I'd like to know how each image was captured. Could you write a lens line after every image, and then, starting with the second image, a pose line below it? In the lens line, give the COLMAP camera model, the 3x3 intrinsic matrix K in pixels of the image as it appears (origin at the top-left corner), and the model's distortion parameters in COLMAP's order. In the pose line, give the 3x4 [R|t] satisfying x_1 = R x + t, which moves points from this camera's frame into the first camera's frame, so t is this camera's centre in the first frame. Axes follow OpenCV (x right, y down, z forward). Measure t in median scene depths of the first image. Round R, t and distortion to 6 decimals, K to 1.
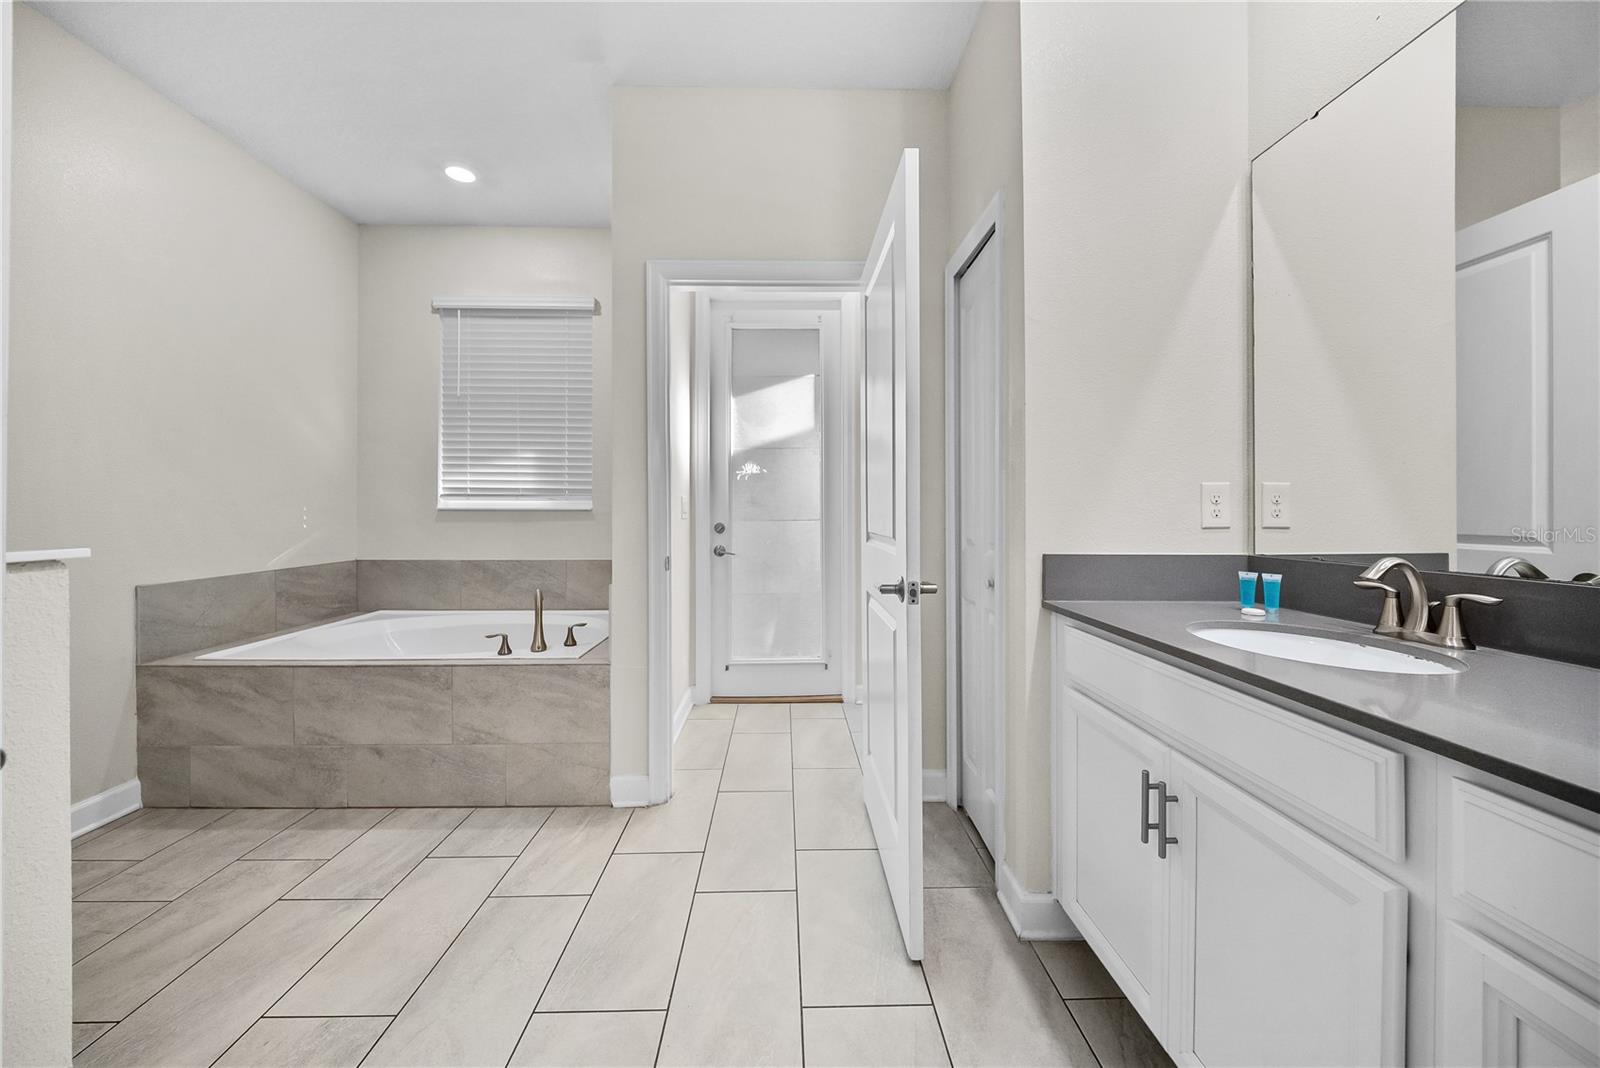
lens RADIAL K [[570.3, 0, 802.1], [0, 570.3, 507.5], [0, 0, 1]] dist [0.000390, -0.000064]
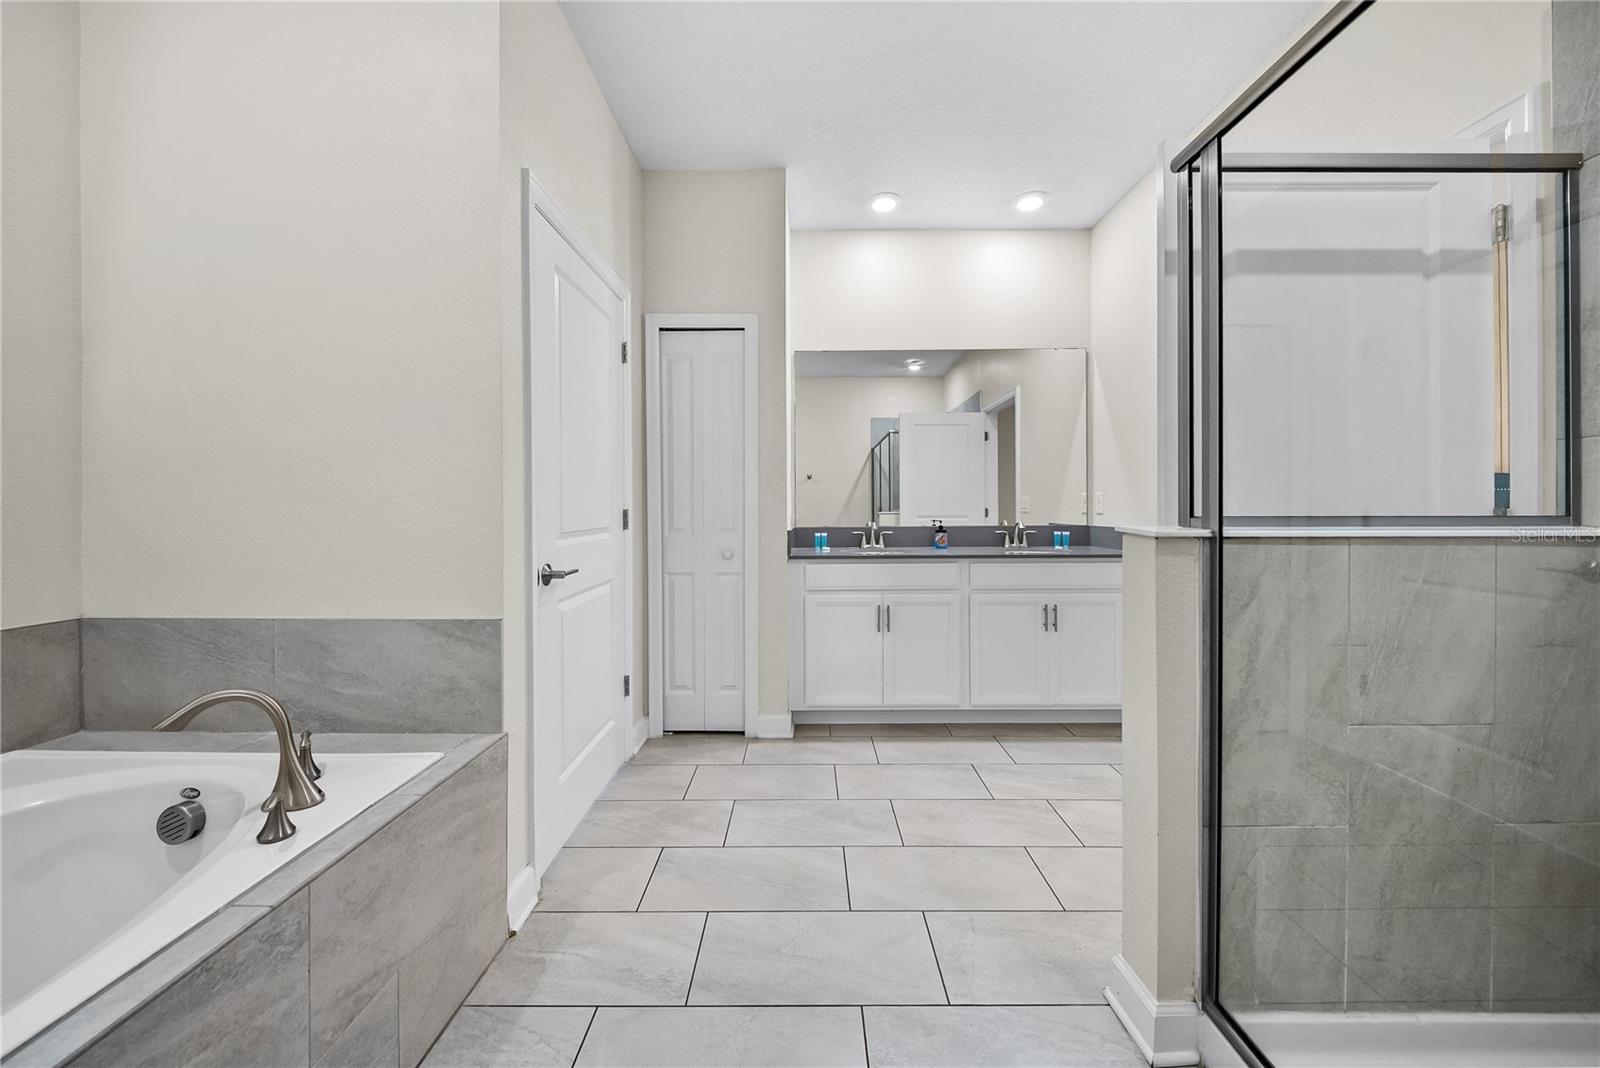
lens RADIAL K [[570.3, 0, 802.1], [0, 570.3, 507.5], [0, 0, 1]] dist [0.000390, -0.000064]
pose [[0.034713, 0.001891, 0.999396, -1.020407], [0.008126, 0.999965, -0.002174, 0.006323], [-0.999364, 0.008196, 0.034696, 0.622432]]
